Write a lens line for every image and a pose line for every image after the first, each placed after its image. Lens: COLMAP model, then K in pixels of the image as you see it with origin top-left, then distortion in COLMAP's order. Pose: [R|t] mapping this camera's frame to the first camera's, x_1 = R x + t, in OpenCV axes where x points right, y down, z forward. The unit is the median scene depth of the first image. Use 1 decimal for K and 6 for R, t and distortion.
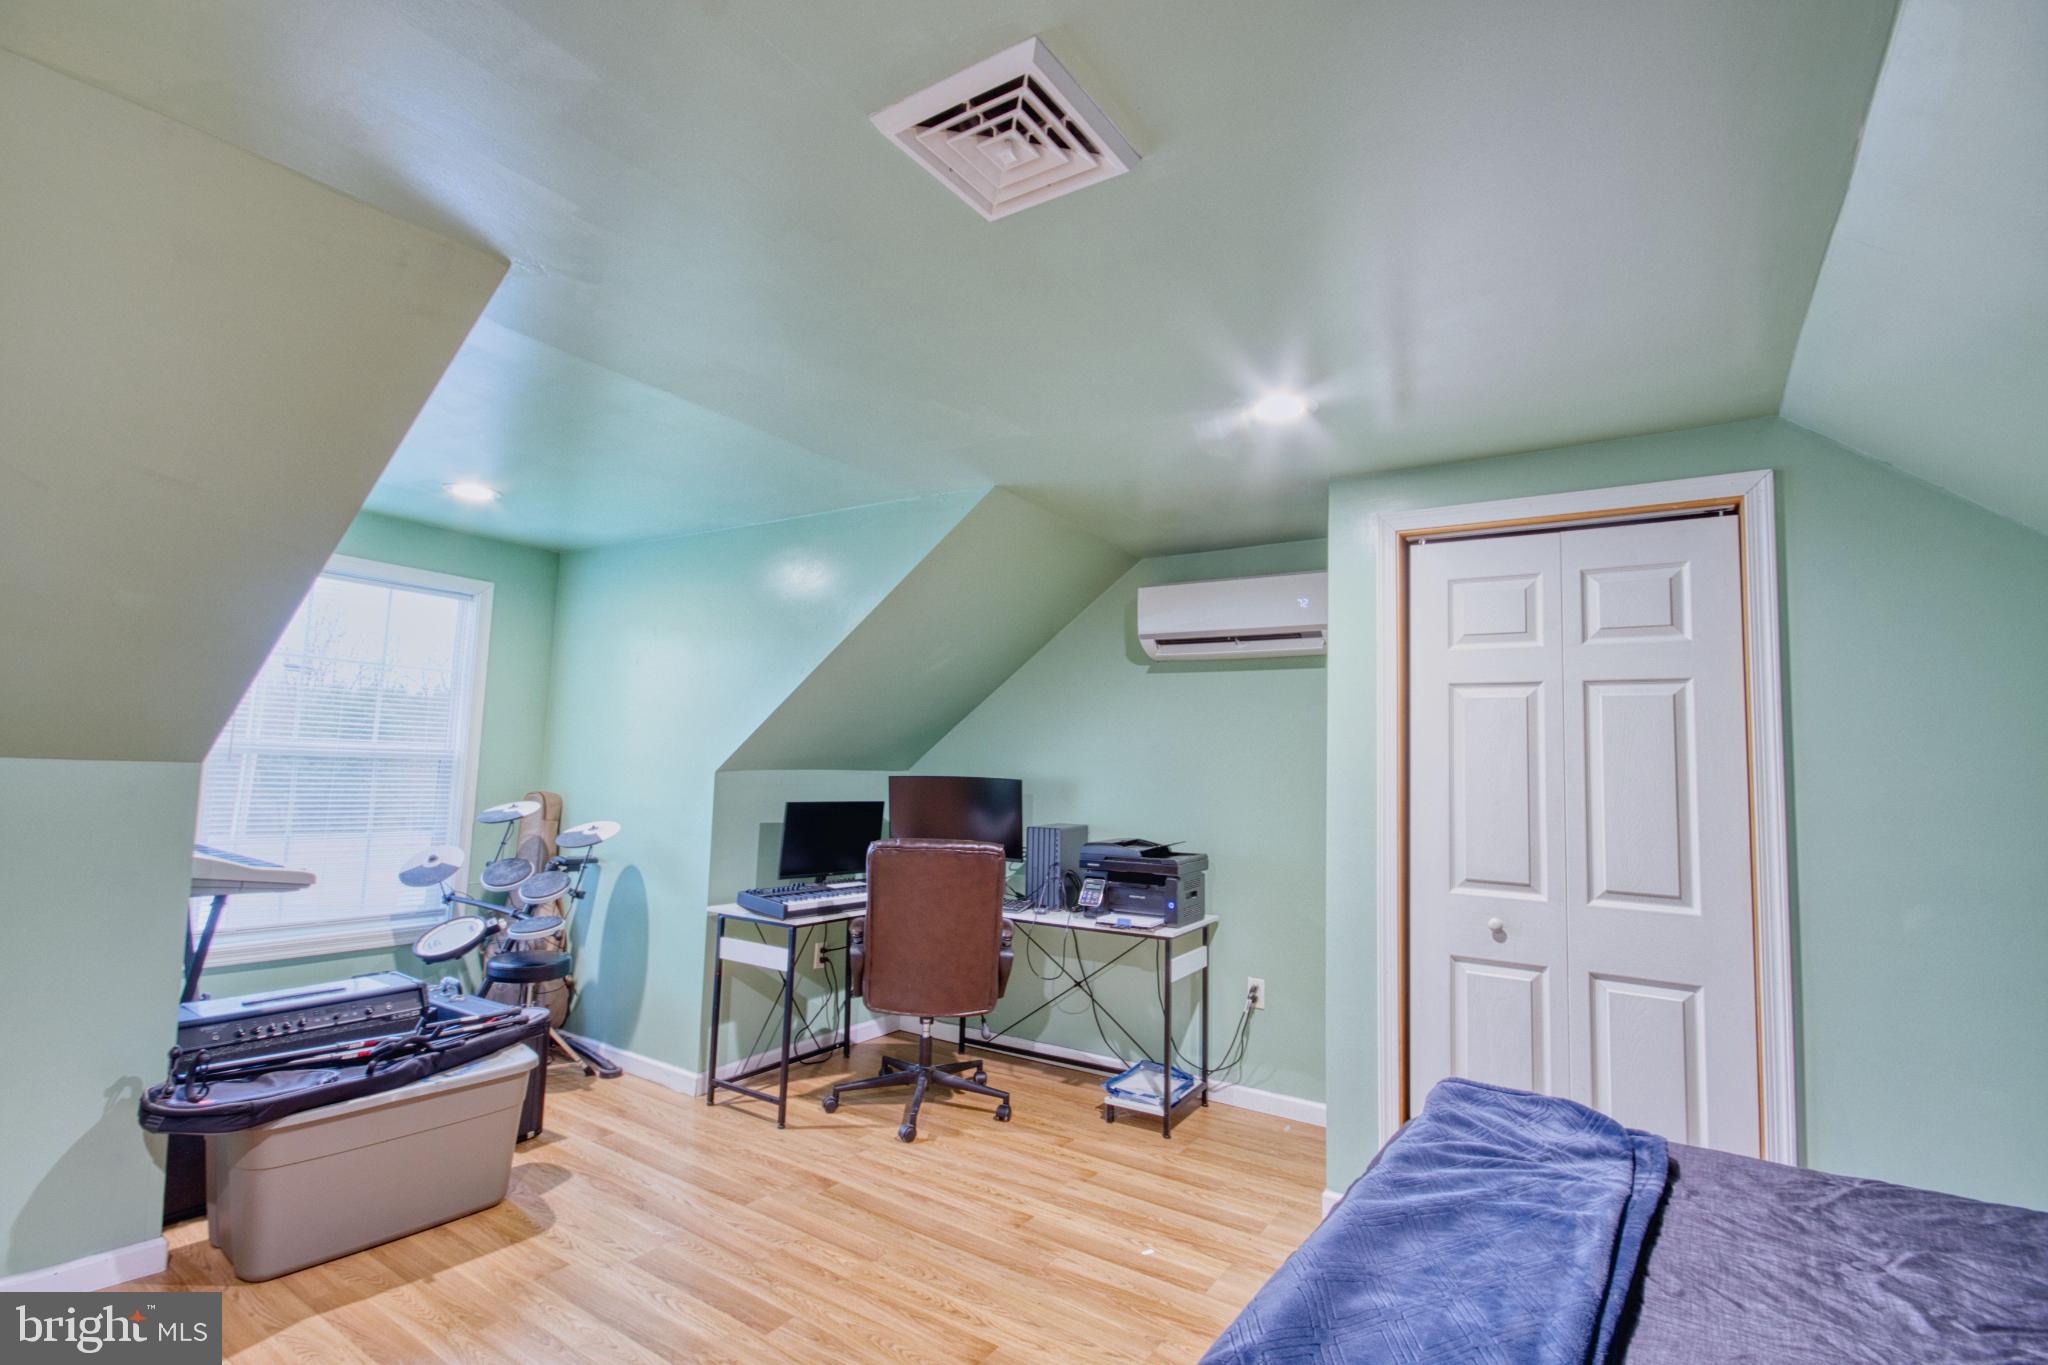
lens RADIAL K [[945.8, 0, 1024.1], [0, 945.8, 665.0], [0, 0, 1]] dist [-0.001955, -0.003105]
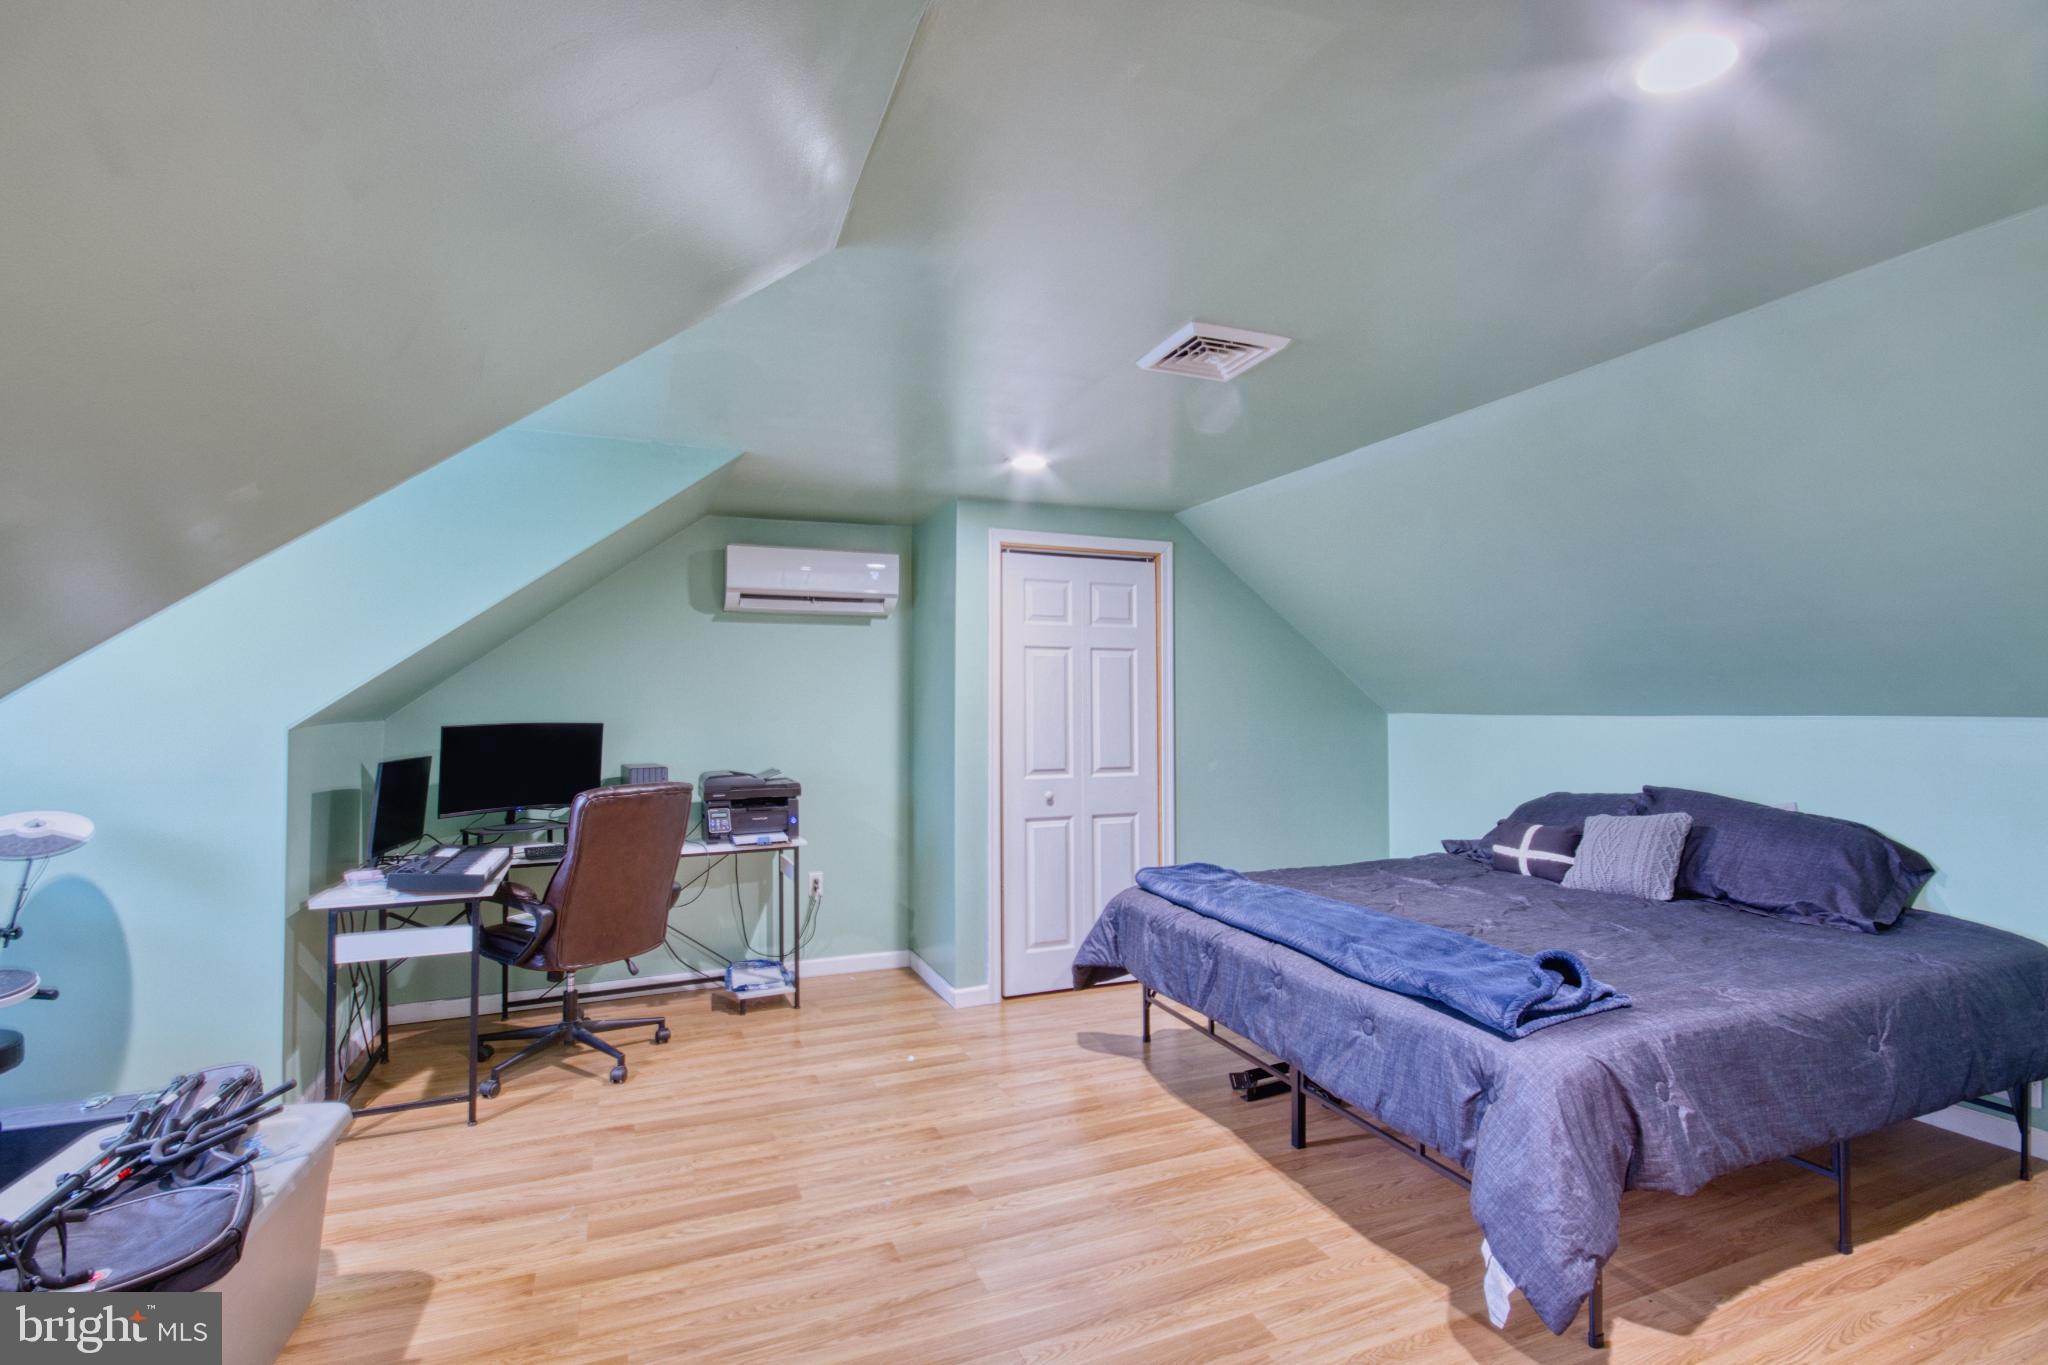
lens RADIAL K [[945.8, 0, 1017.9], [0, 945.8, 668.1], [0, 0, 1]] dist [-0.001955, -0.003105]
pose [[0.561284, 0.003908, 0.827614, -0.678946], [-0.065723, 0.997041, 0.039865, -0.004805], [-0.825010, -0.076769, 0.559880, 0.111173]]
